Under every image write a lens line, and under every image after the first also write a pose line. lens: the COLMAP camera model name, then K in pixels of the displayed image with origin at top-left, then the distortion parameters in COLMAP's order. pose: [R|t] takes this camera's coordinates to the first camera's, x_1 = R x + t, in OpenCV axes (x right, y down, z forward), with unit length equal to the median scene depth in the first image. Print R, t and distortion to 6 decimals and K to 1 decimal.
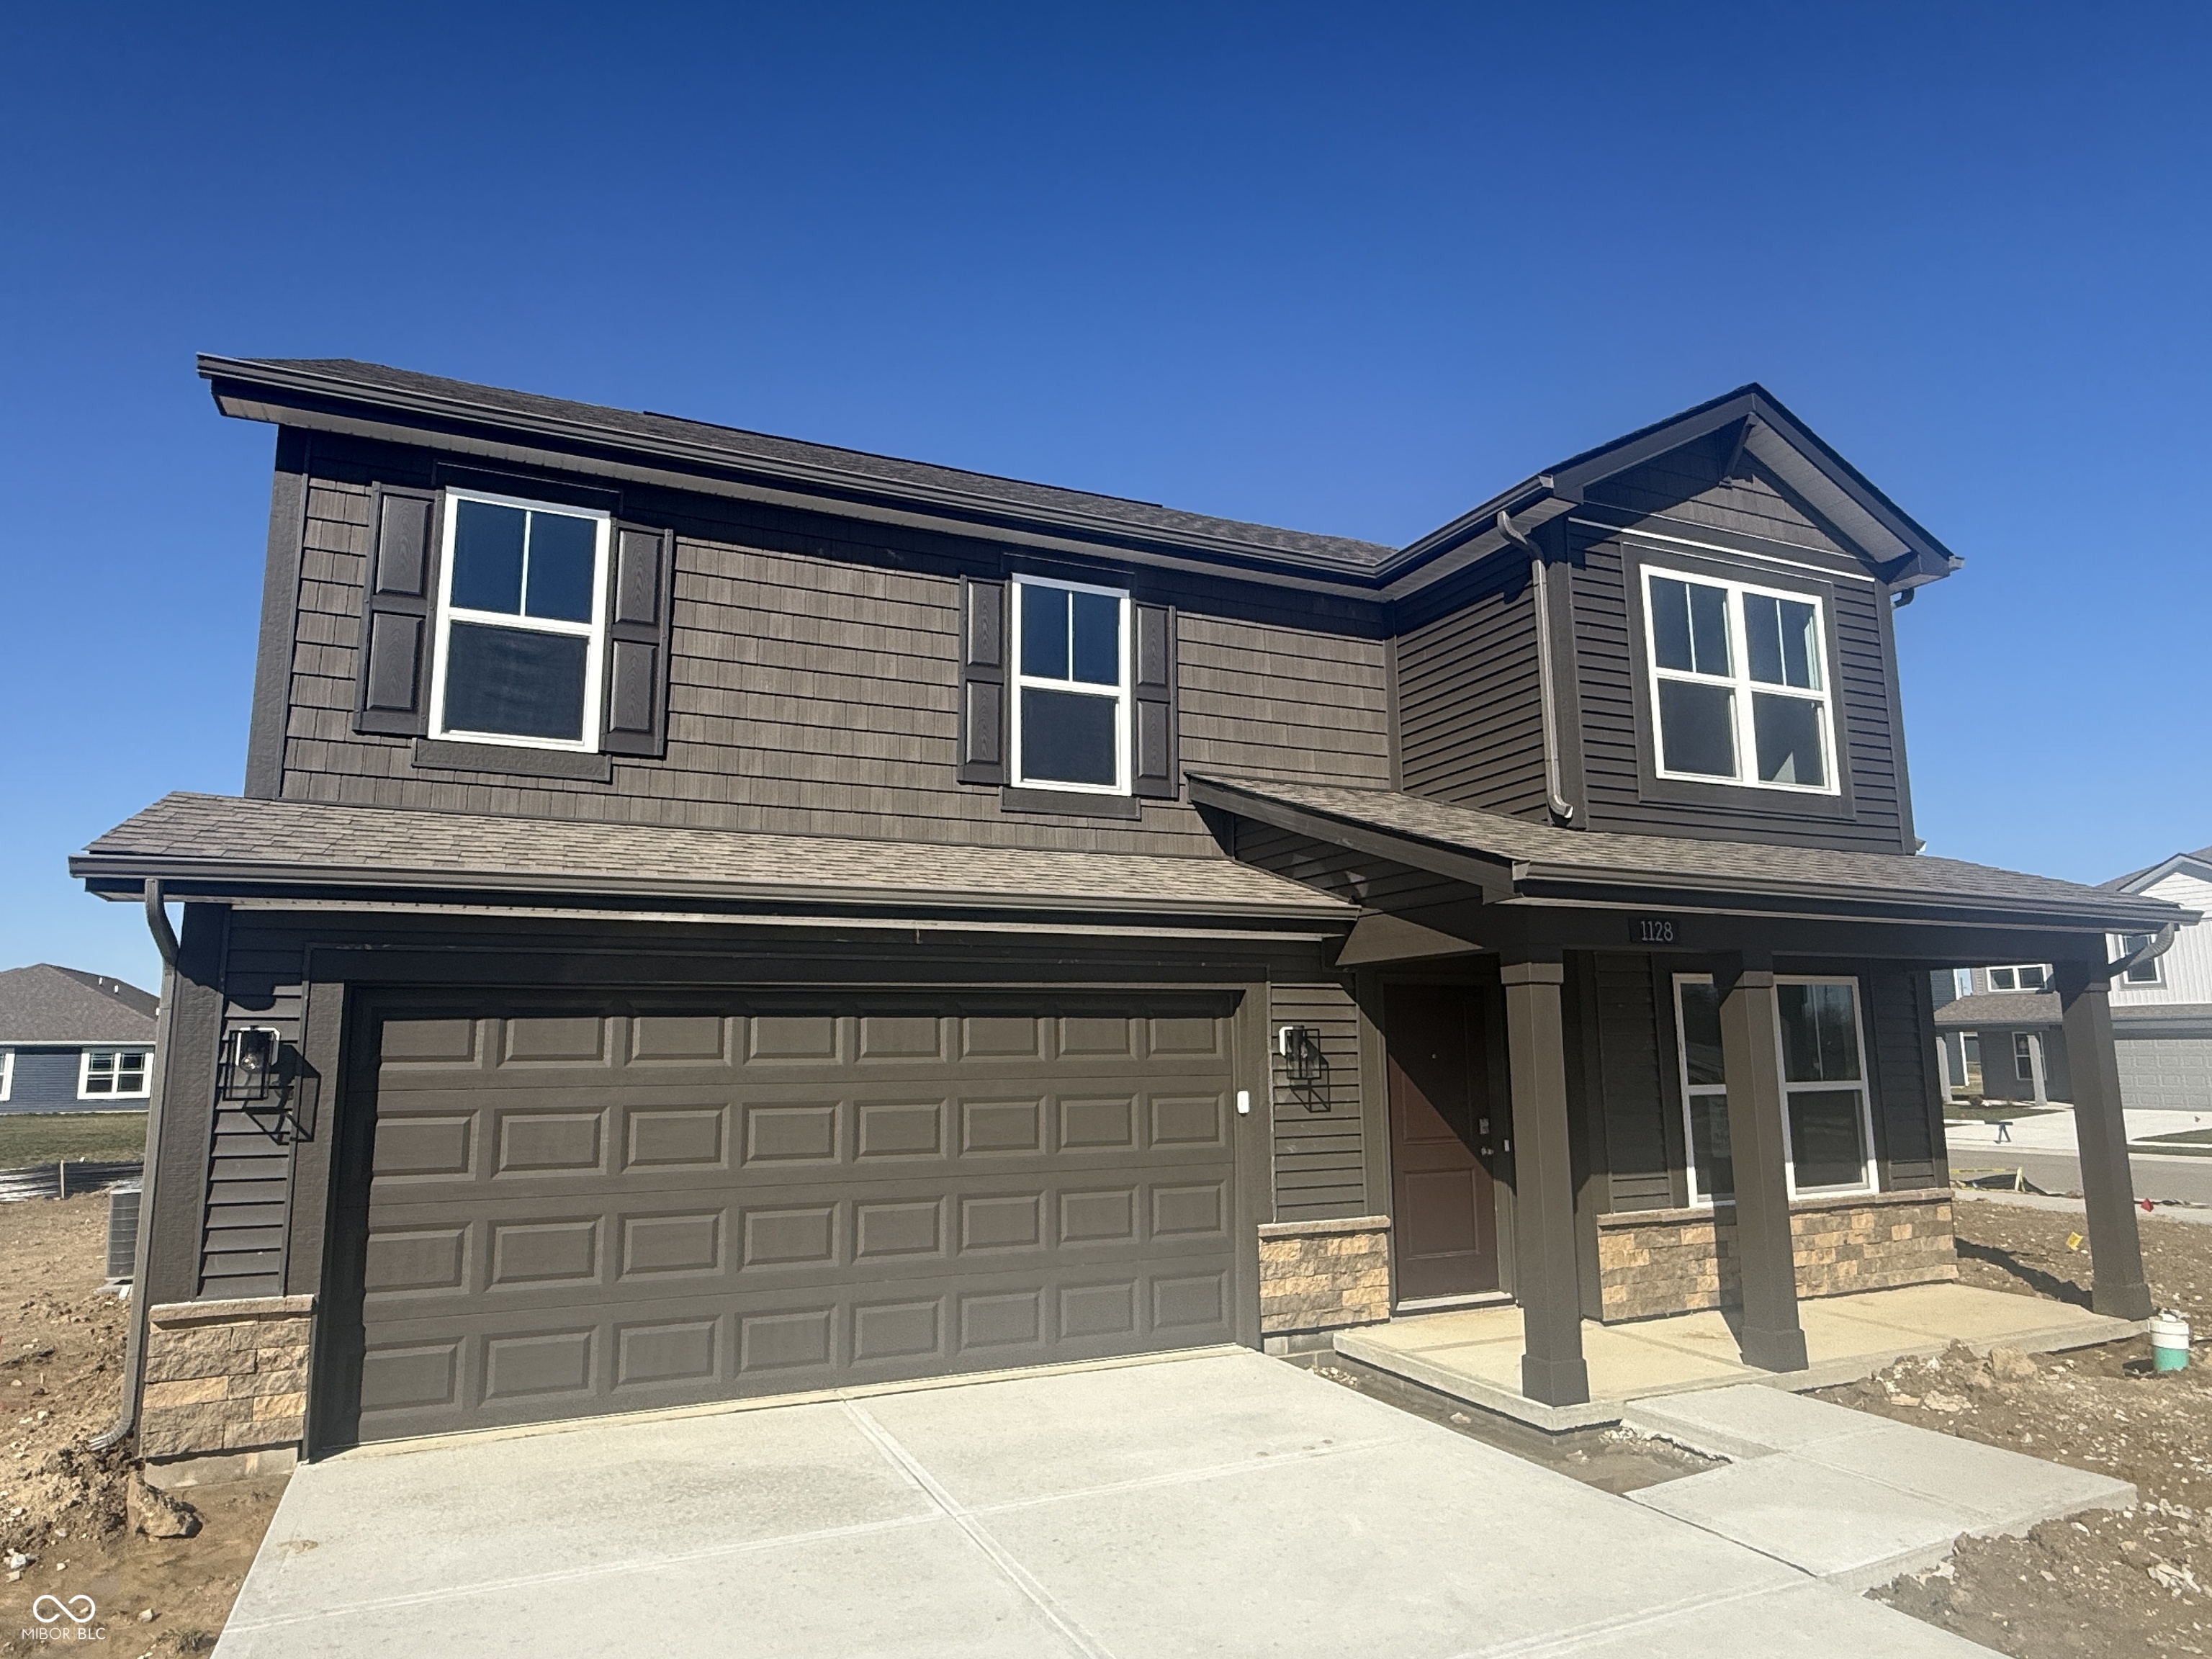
lens RADIAL K [[1339.4, 0, 1106.0], [0, 1339.4, 829.5], [0, 0, 1]] dist [-0.001446, 0.003140]
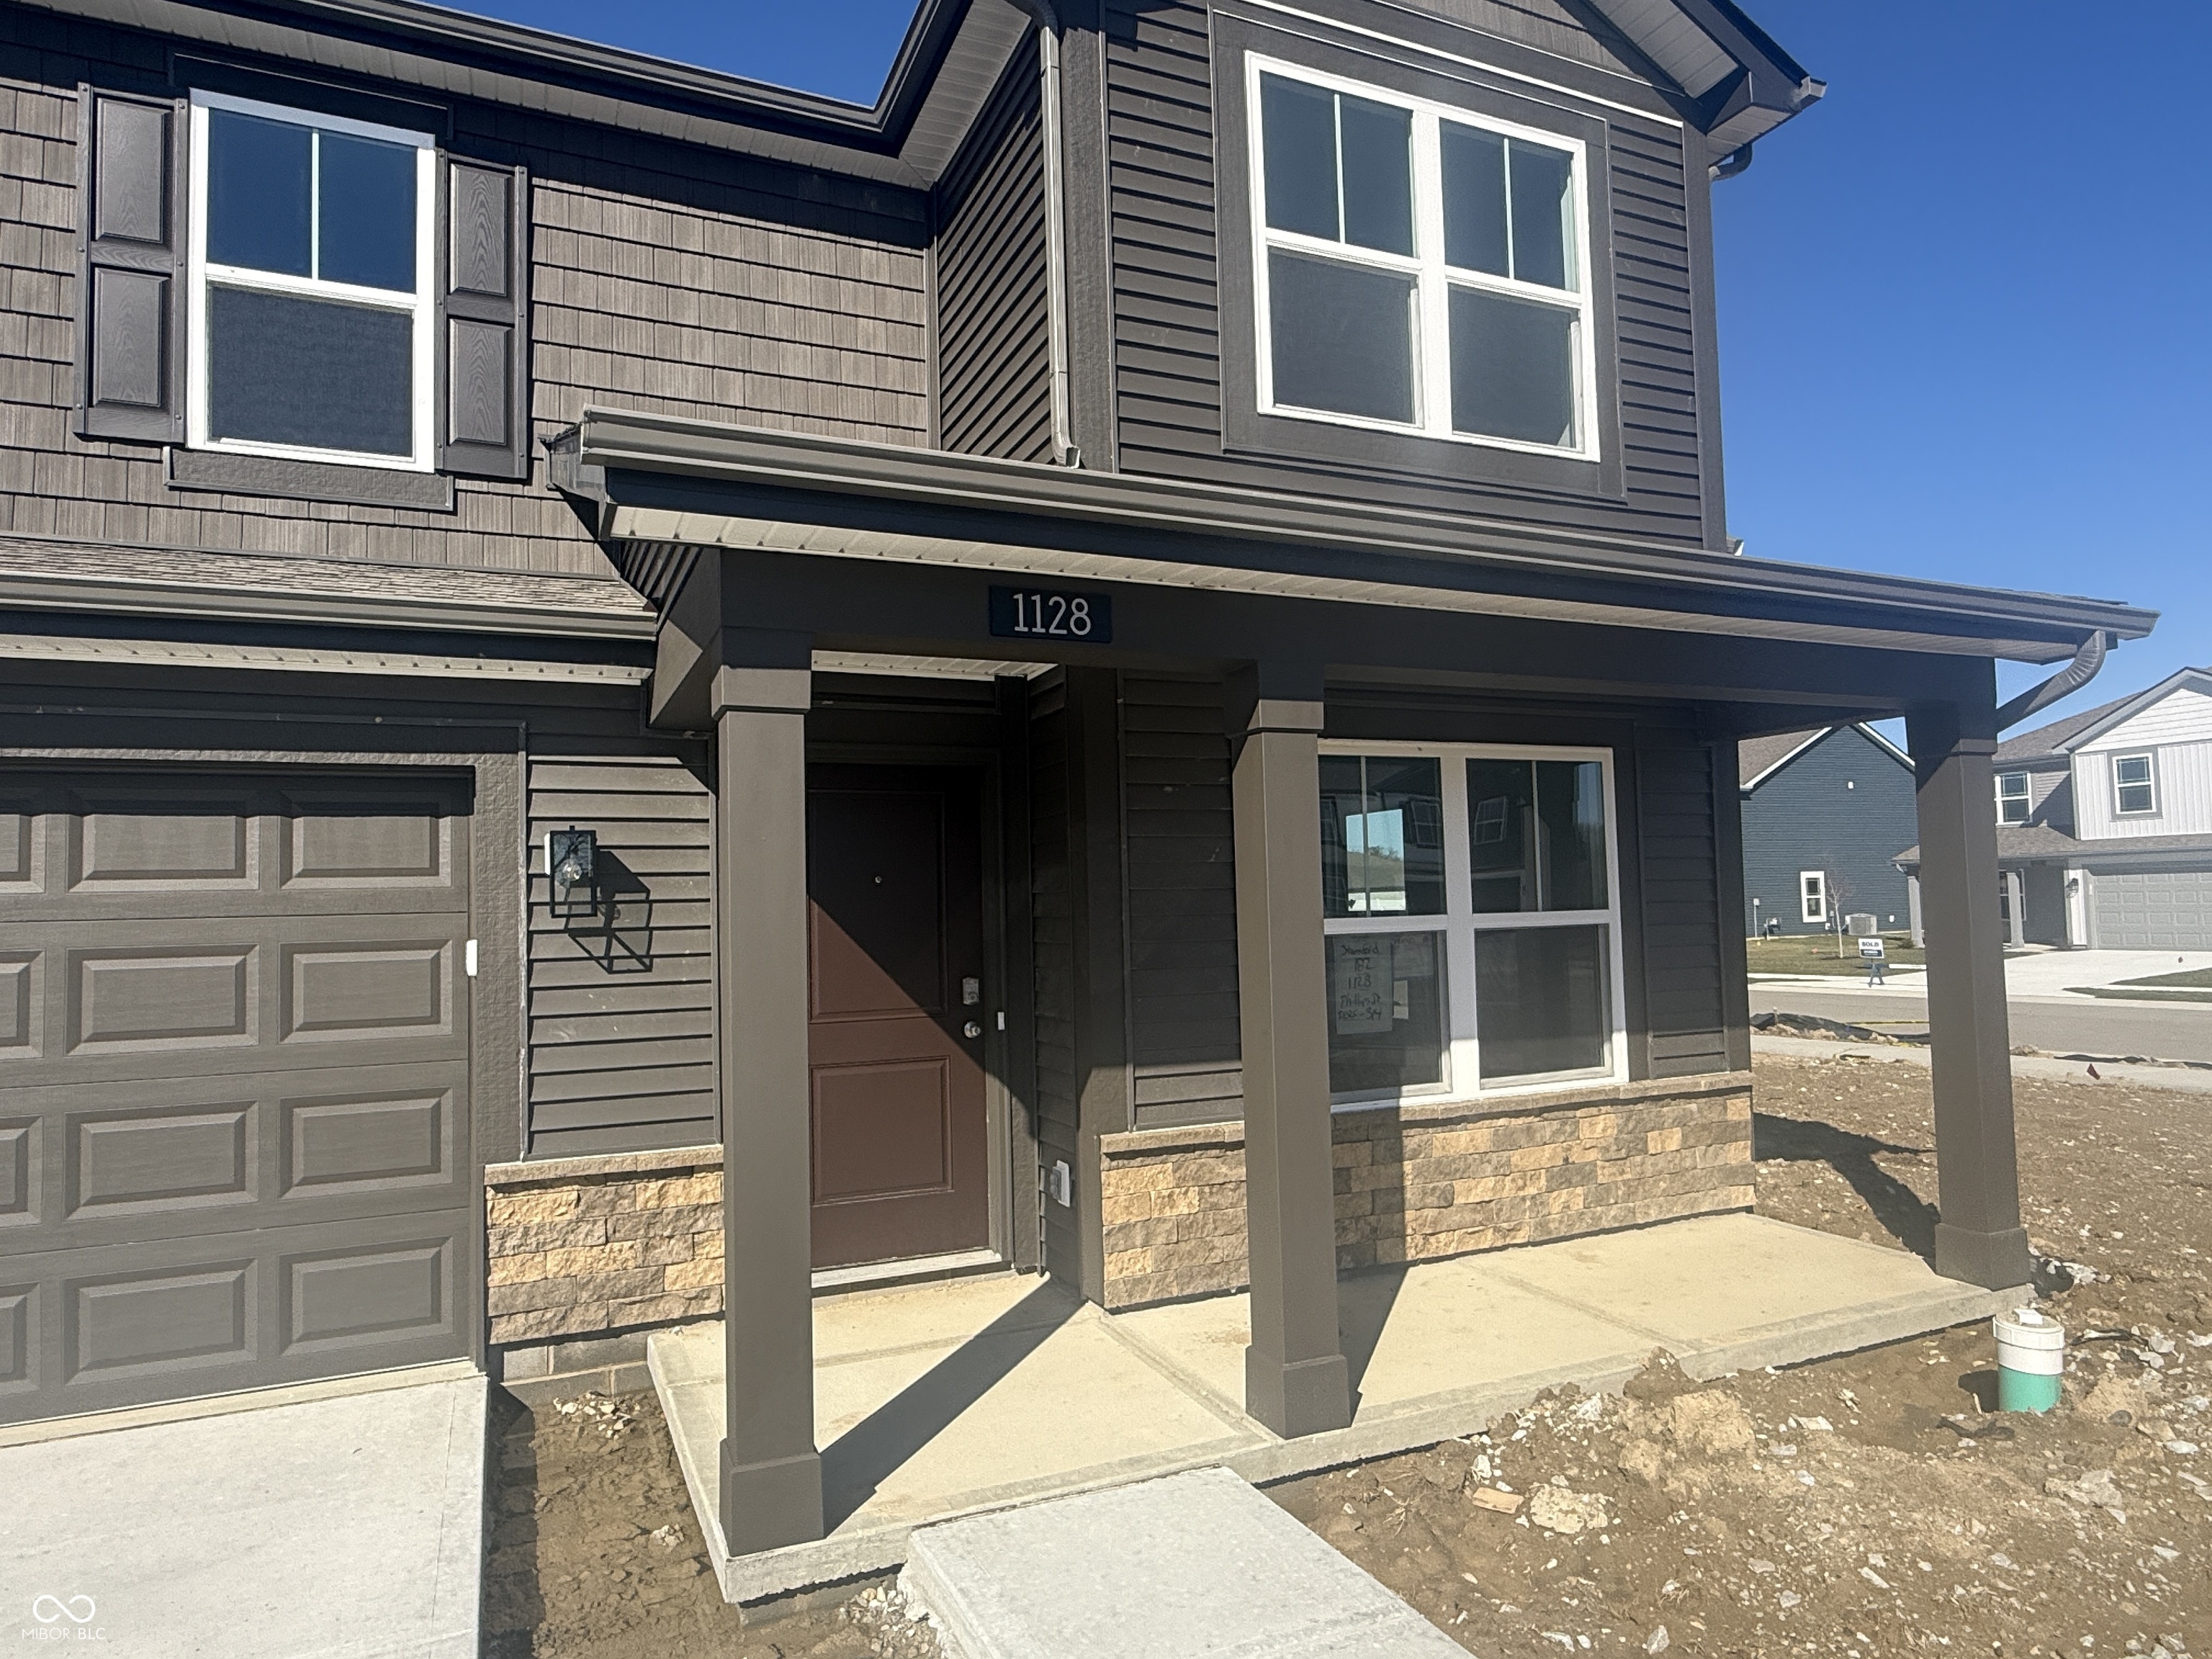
lens RADIAL K [[1339.4, 0, 1106.0], [0, 1339.4, 829.5], [0, 0, 1]] dist [-0.001446, 0.003140]
pose [[0.999849, -0.015690, -0.007530, 0.337876], [0.016388, 0.994442, 0.104003, 0.081180], [0.005856, -0.104111, 0.994548, 0.378127]]
